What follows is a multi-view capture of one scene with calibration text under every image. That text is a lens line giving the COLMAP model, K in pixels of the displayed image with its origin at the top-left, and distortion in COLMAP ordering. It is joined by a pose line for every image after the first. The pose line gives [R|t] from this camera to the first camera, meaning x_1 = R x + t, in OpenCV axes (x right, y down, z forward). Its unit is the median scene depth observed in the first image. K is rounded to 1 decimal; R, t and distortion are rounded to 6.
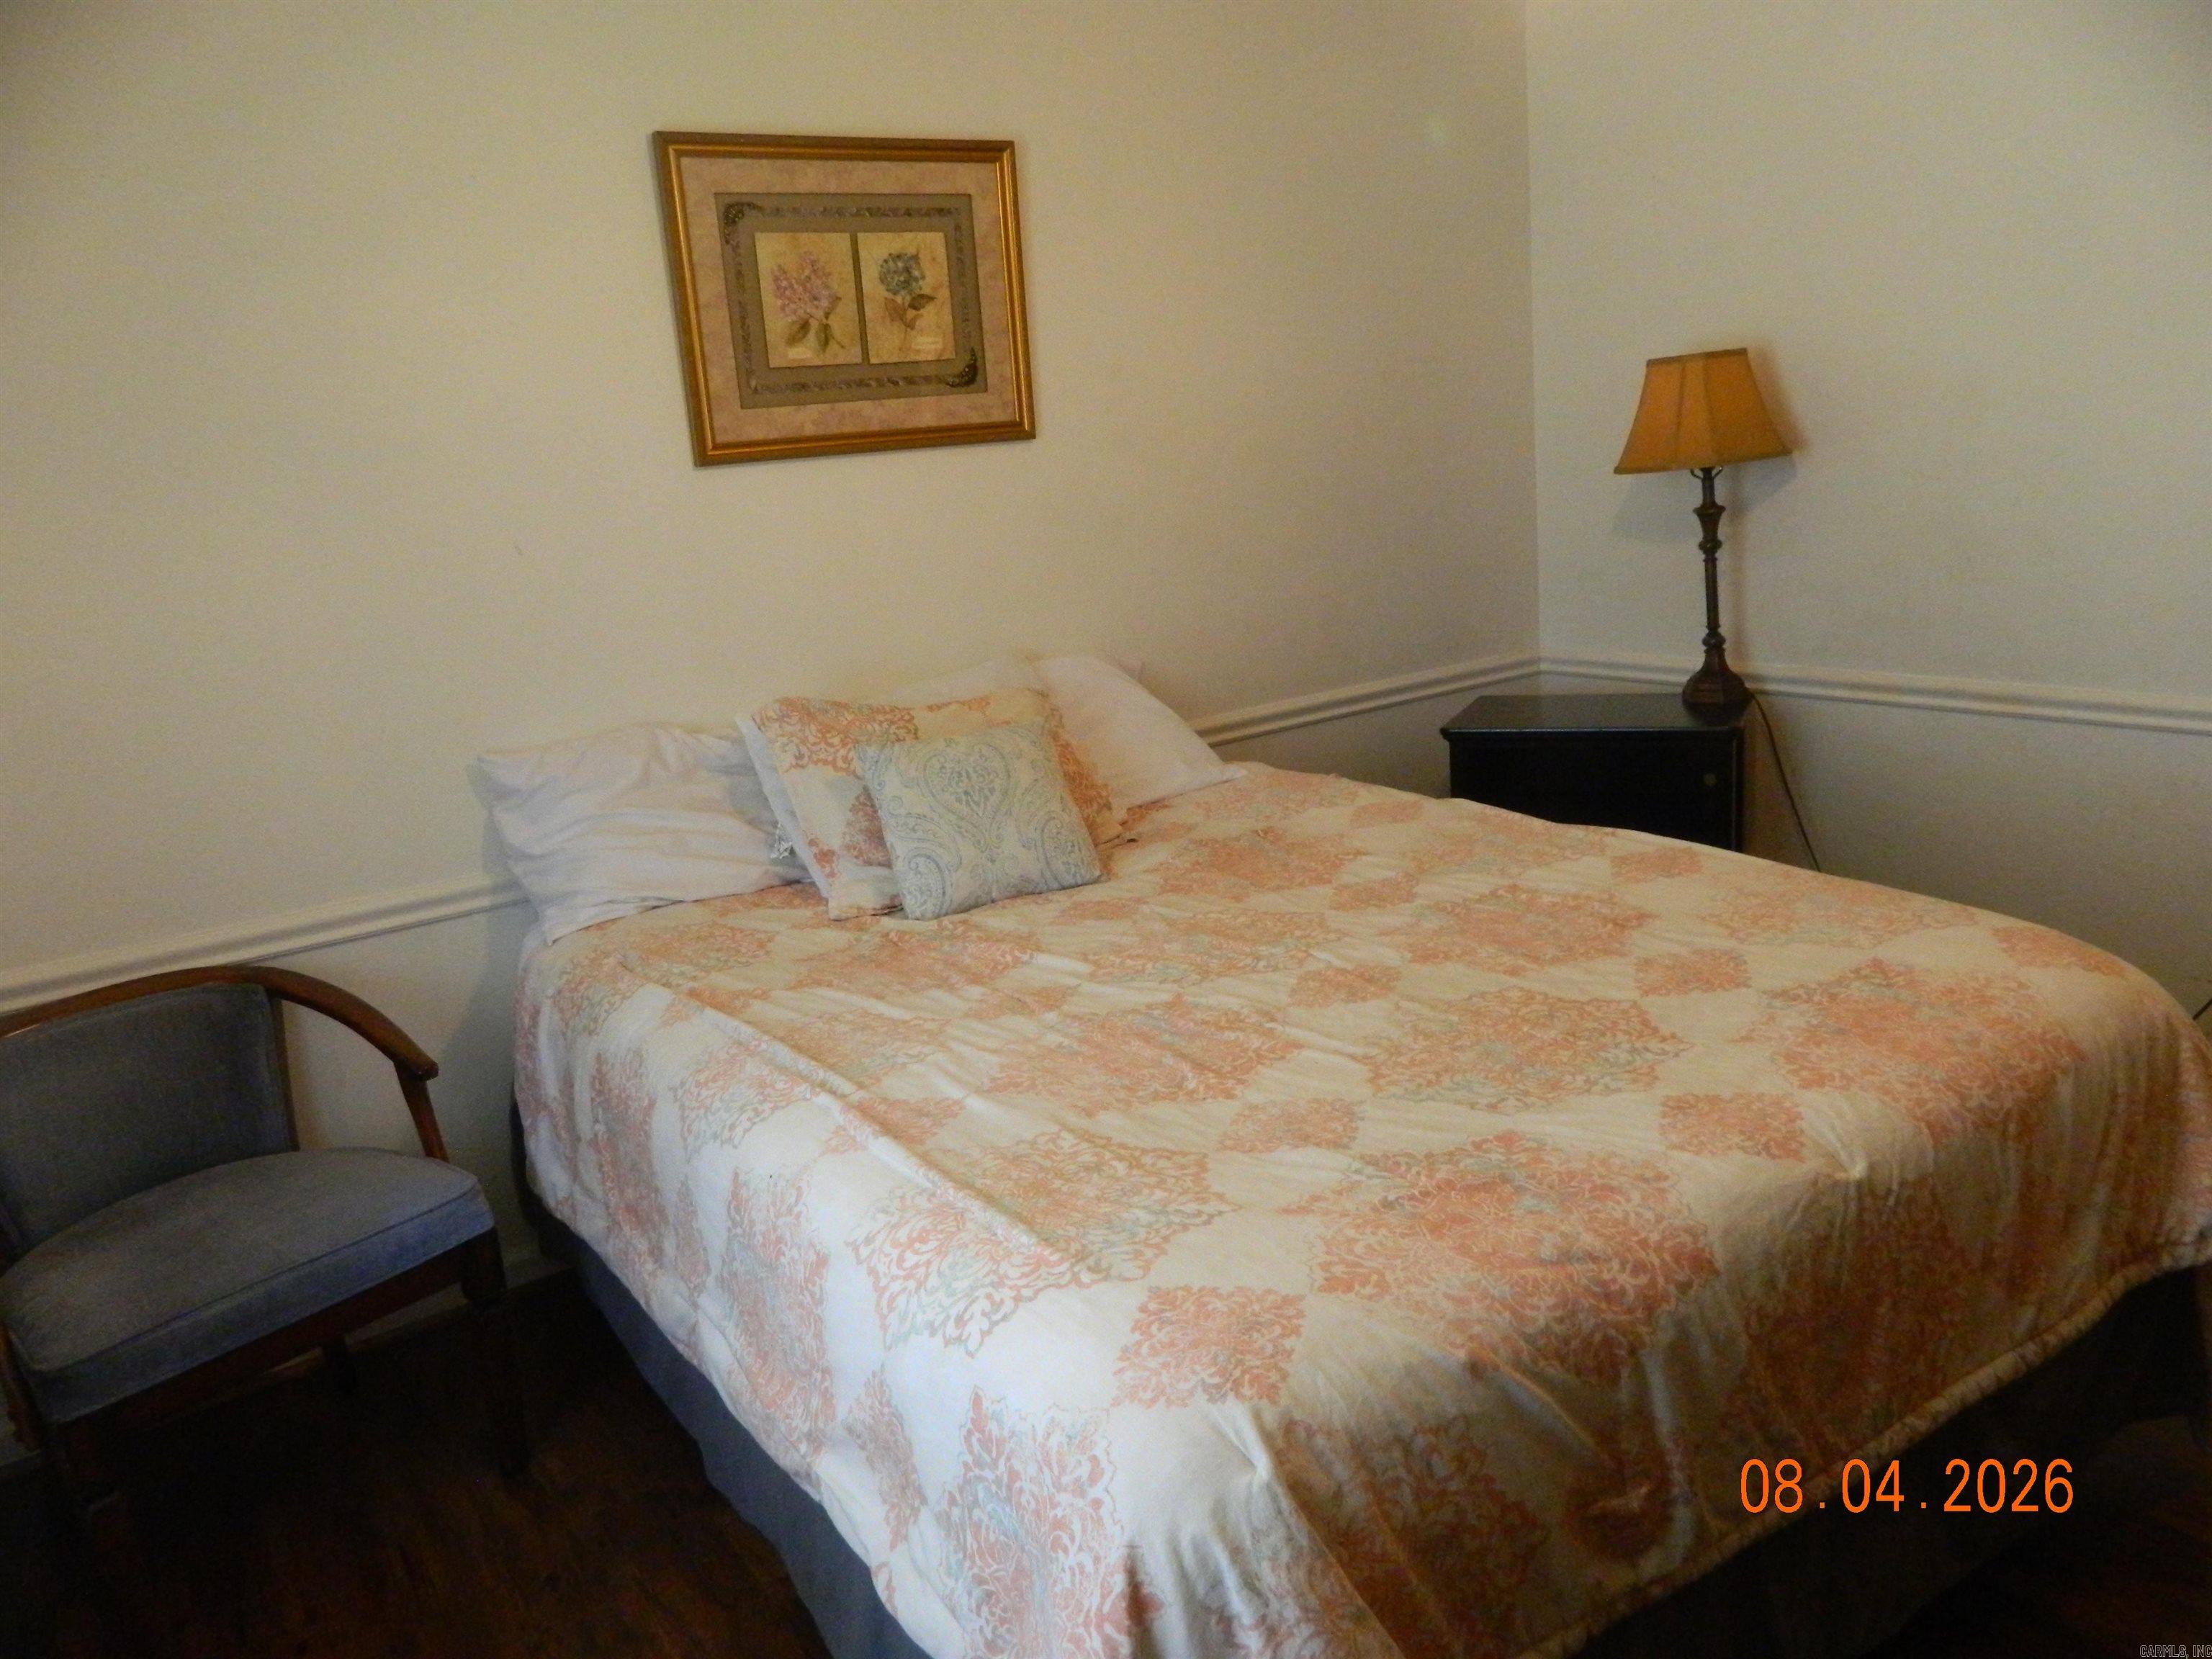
lens RADIAL K [[1642.6, 0, 1110.0], [0, 1642.6, 823.9], [0, 0, 1]] dist [0.002195, 0.006765]
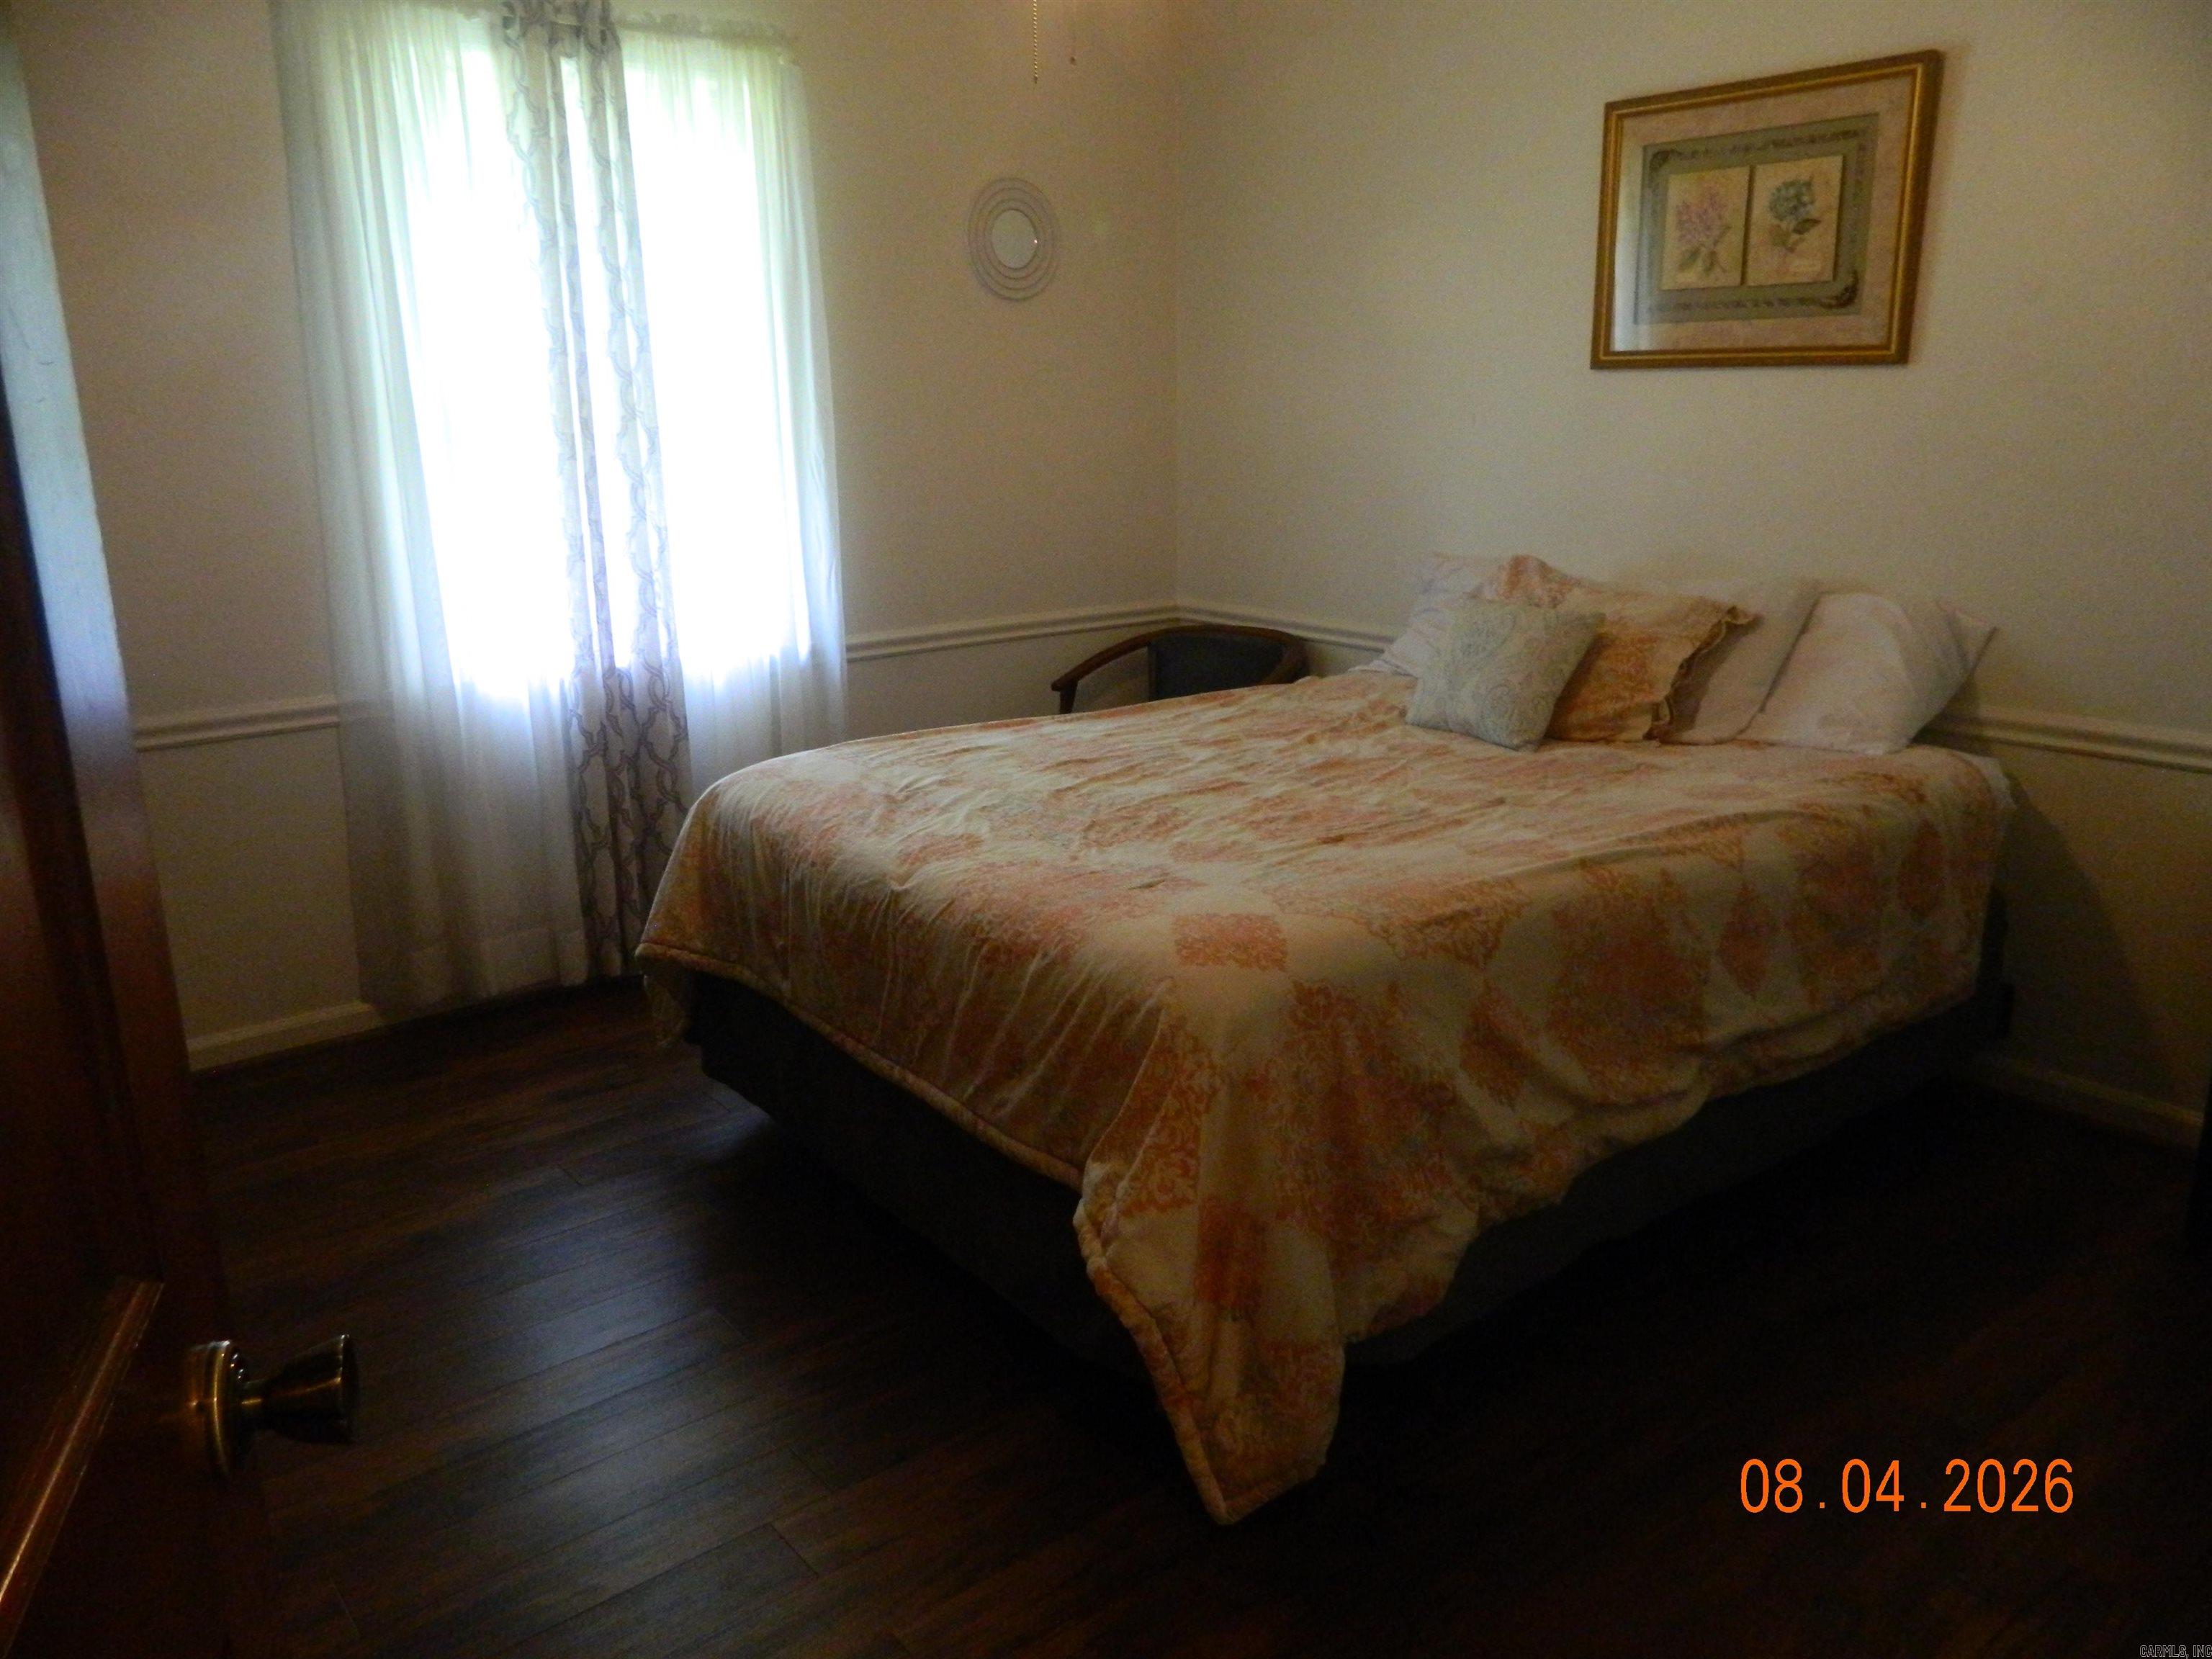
lens RADIAL K [[1642.6, 0, 1116.5], [0, 1642.6, 829.7], [0, 0, 1]] dist [0.002195, 0.006765]
pose [[0.079220, 0.335405, -0.938737, 0.985002], [-0.231966, 0.922049, 0.309867, -0.188227], [0.969493, 0.193208, 0.150847, 0.495474]]
